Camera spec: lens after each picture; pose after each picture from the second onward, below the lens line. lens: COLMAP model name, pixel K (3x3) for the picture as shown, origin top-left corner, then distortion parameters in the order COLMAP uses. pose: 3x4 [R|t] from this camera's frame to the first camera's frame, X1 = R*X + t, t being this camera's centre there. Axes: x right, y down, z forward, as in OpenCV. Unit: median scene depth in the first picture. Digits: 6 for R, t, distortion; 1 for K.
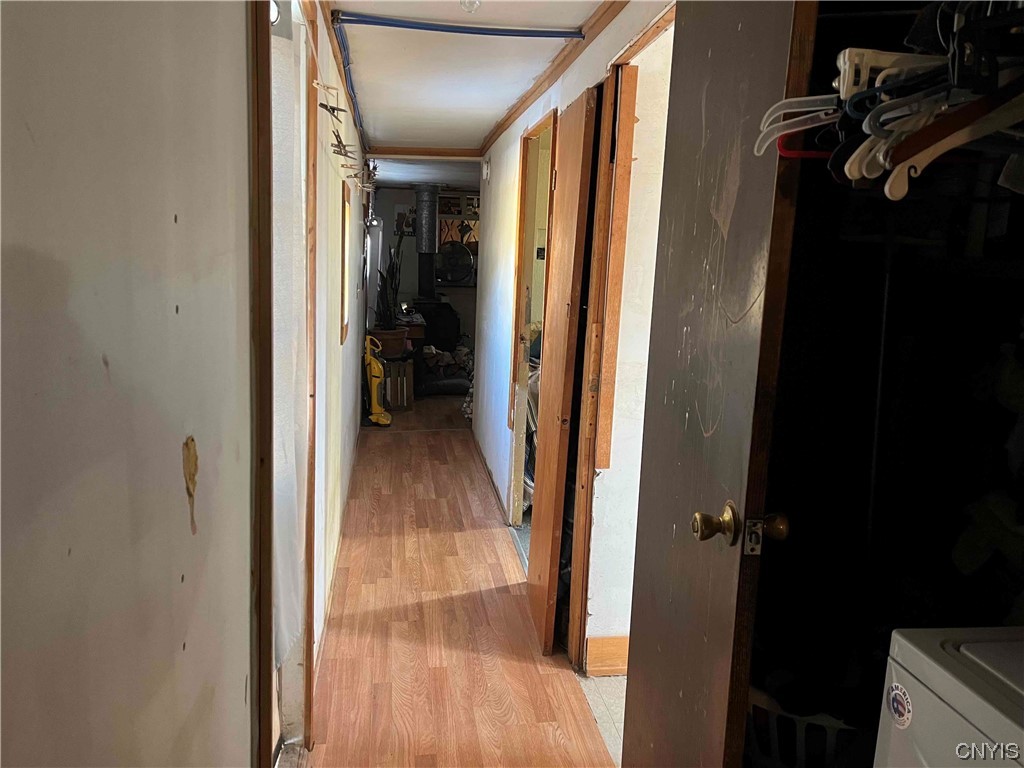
lens RADIAL K [[773.7, 0, 512.0], [0, 773.7, 384.0], [0, 0, 1]] dist [0.101814, -0.180992]
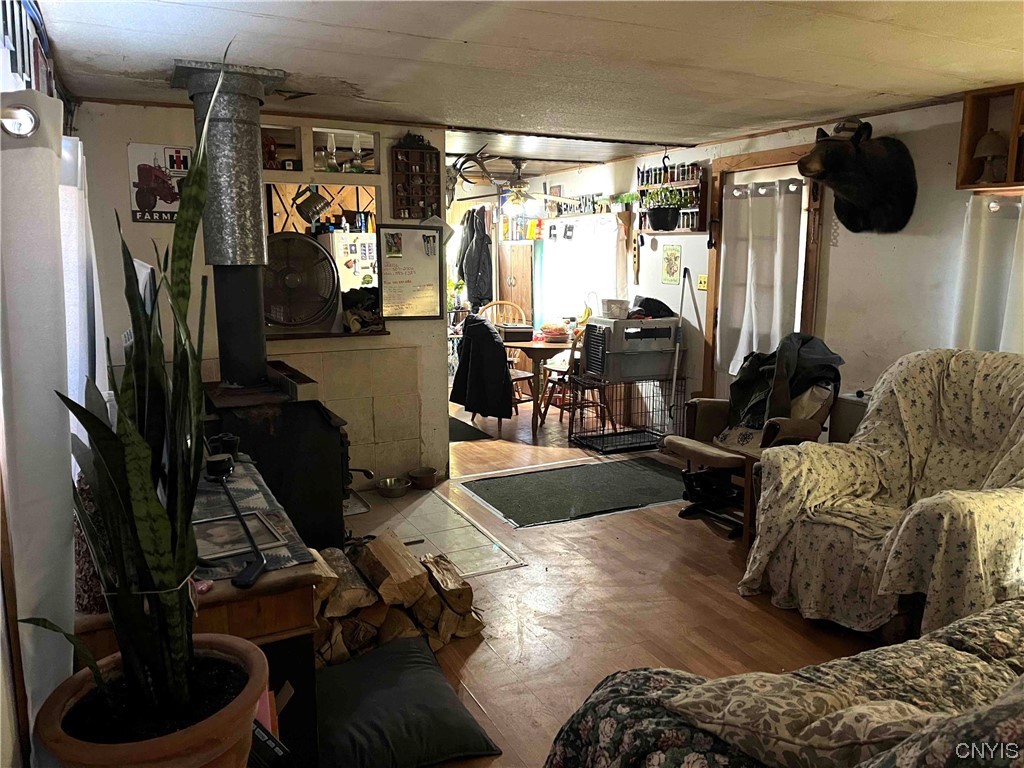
lens RADIAL K [[773.7, 0, 512.0], [0, 773.7, 384.0], [0, 0, 1]] dist [0.101814, -0.180992]
pose [[0.953792, -0.077677, 0.290253, -0.098812], [0.075733, 0.996967, 0.017943, -0.110300], [-0.290767, 0.004867, 0.956782, 0.614854]]
